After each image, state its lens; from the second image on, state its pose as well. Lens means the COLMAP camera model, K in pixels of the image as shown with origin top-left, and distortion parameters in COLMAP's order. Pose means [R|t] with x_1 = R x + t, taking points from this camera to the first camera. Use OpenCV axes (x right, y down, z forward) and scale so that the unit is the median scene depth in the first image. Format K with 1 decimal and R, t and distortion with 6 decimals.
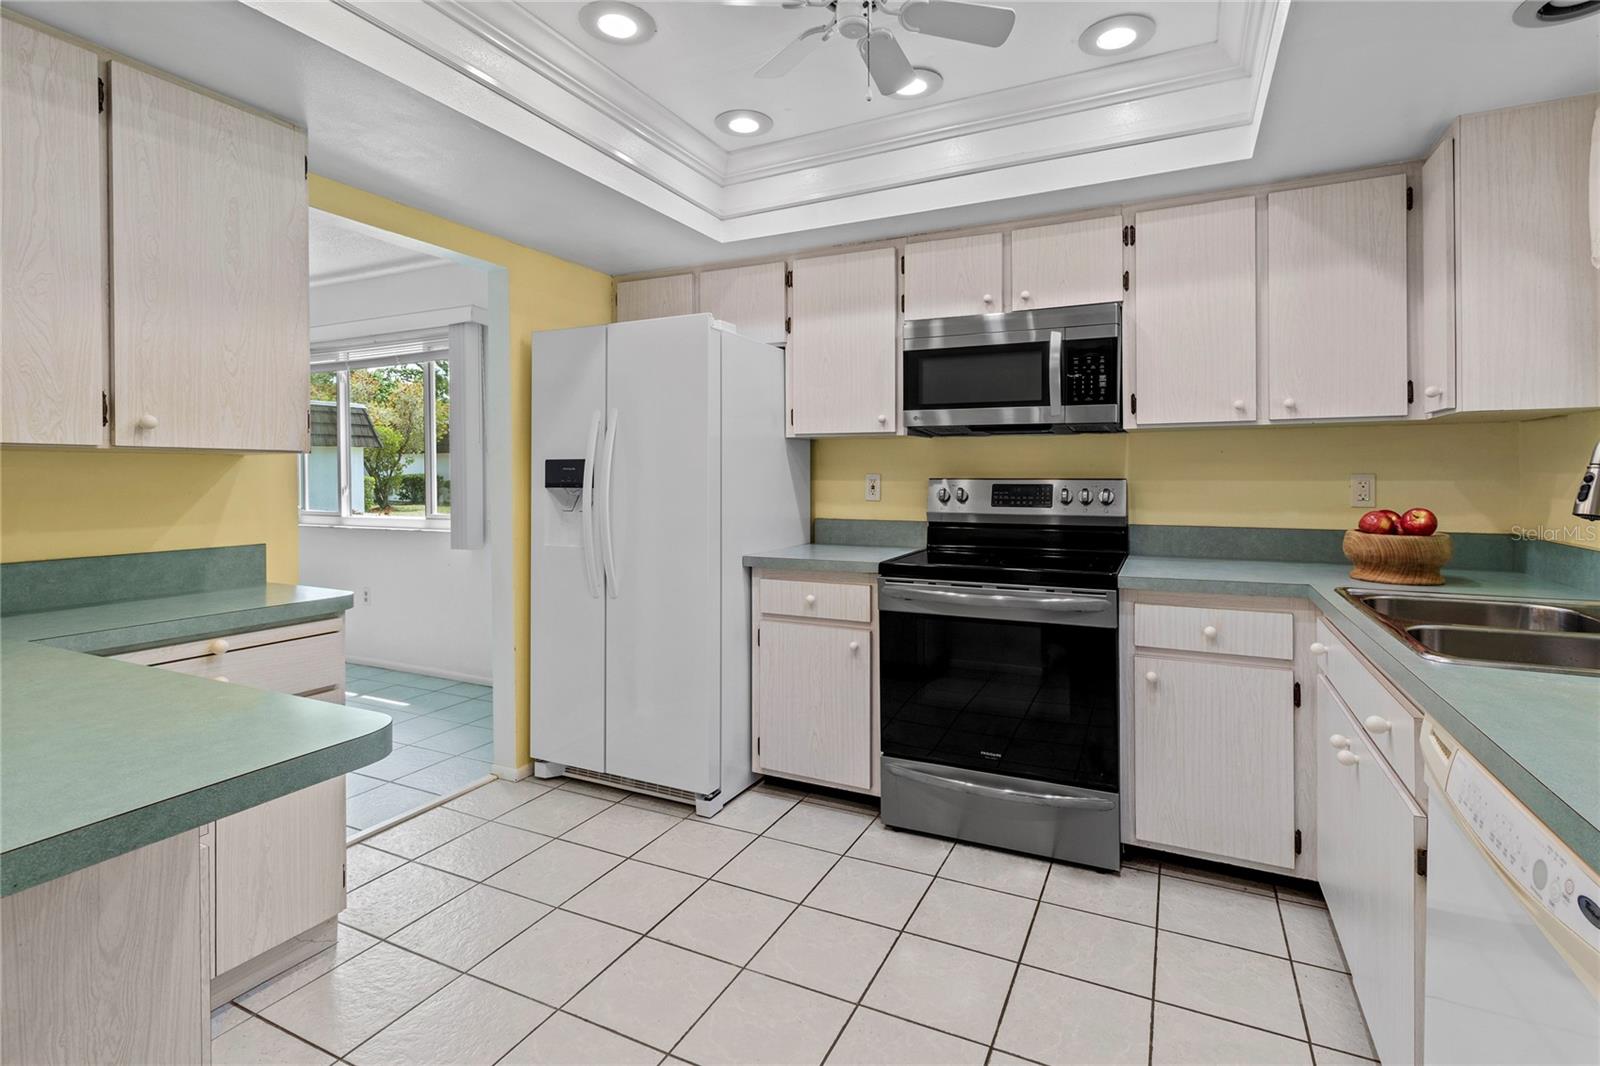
lens RADIAL K [[760.5, 0, 818.0], [0, 760.5, 478.3], [0, 0, 1]] dist [-0.003374, -0.000723]
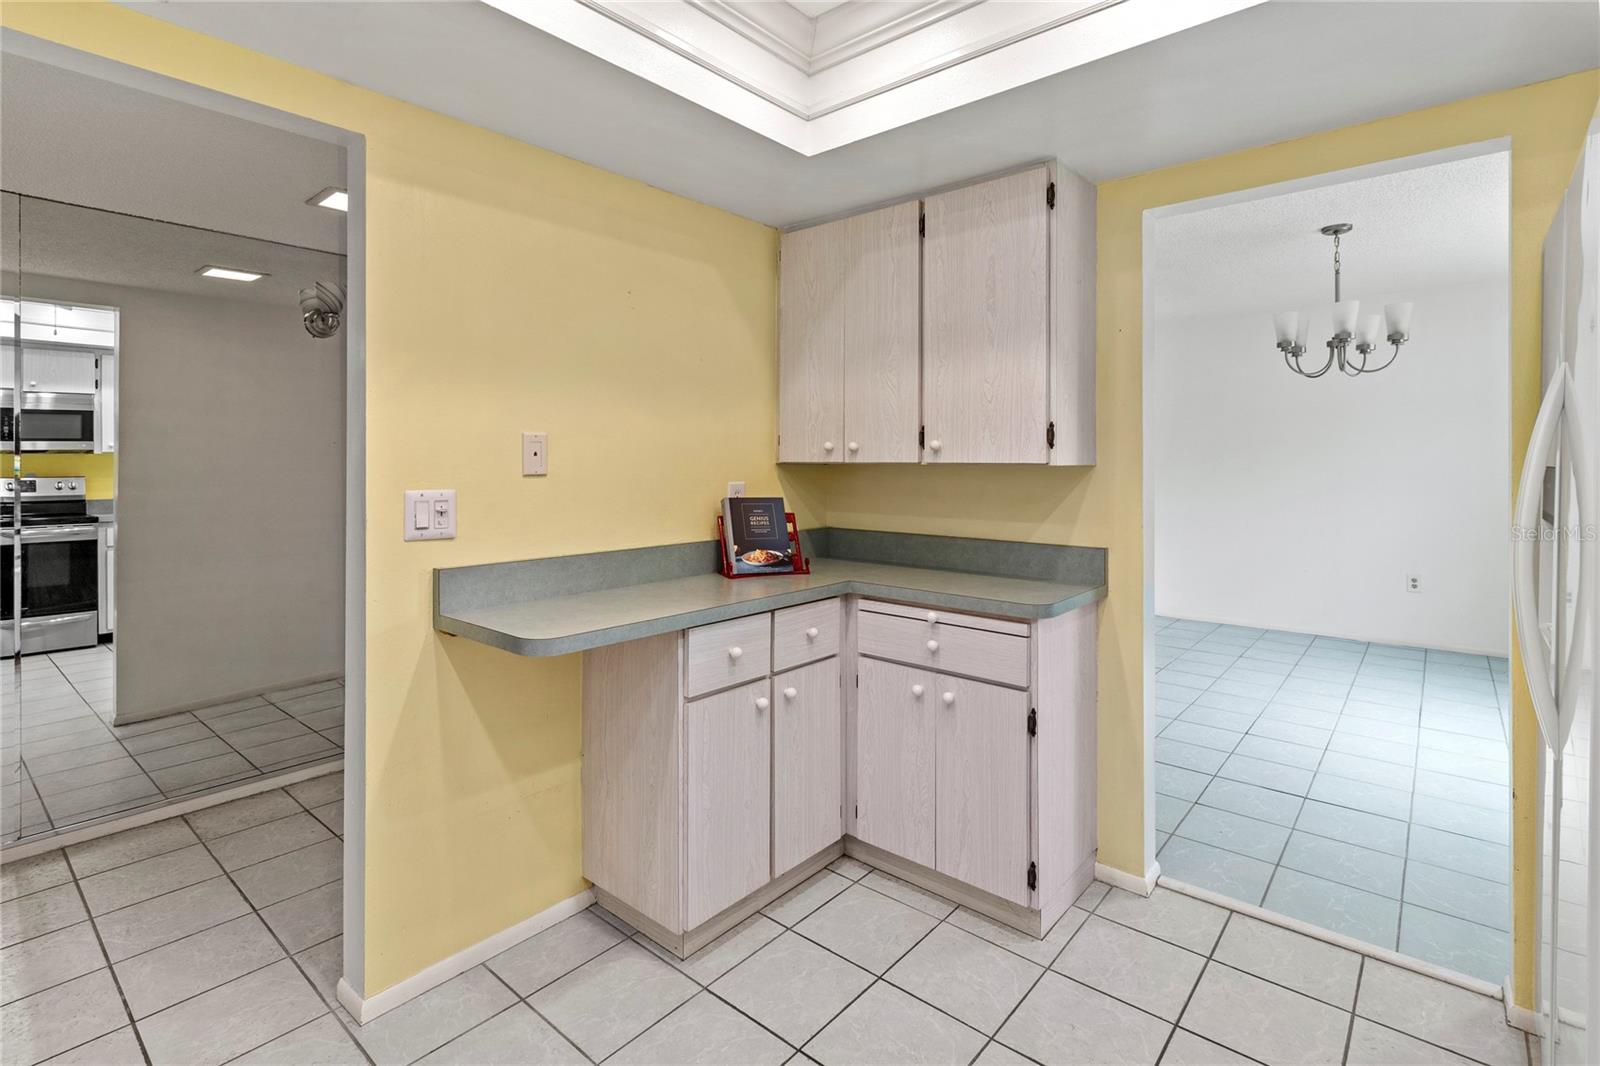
lens RADIAL K [[760.5, 0, 818.8], [0, 760.5, 457.5], [0, 0, 1]] dist [-0.003374, -0.000723]
pose [[-0.242383, -0.002600, -0.970177, 0.347880], [-0.004917, 0.999987, -0.001451, -0.032453], [0.970168, 0.004418, -0.242393, 0.751315]]
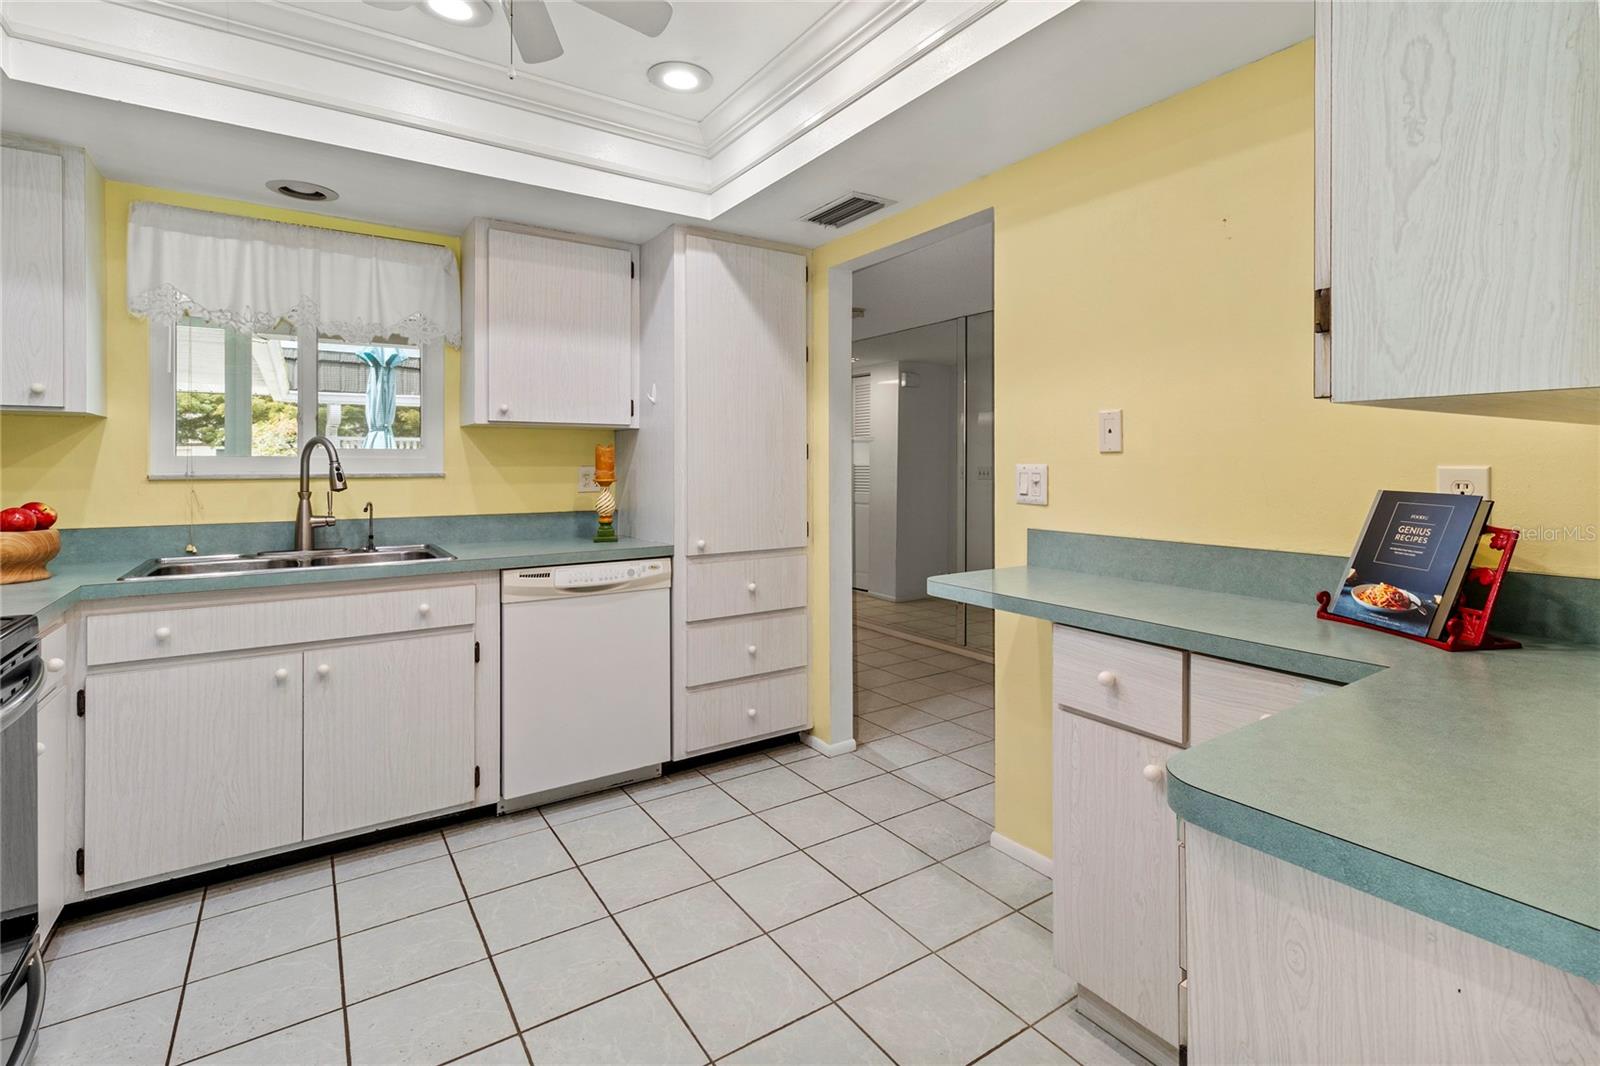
lens RADIAL K [[760.5, 0, 811.3], [0, 760.5, 458.2], [0, 0, 1]] dist [-0.003374, -0.000723]
pose [[-0.865698, 0.007569, 0.500509, -0.499440], [0.007614, 0.999969, -0.001952, -0.007526], [-0.500508, 0.002121, -0.865729, 1.122036]]
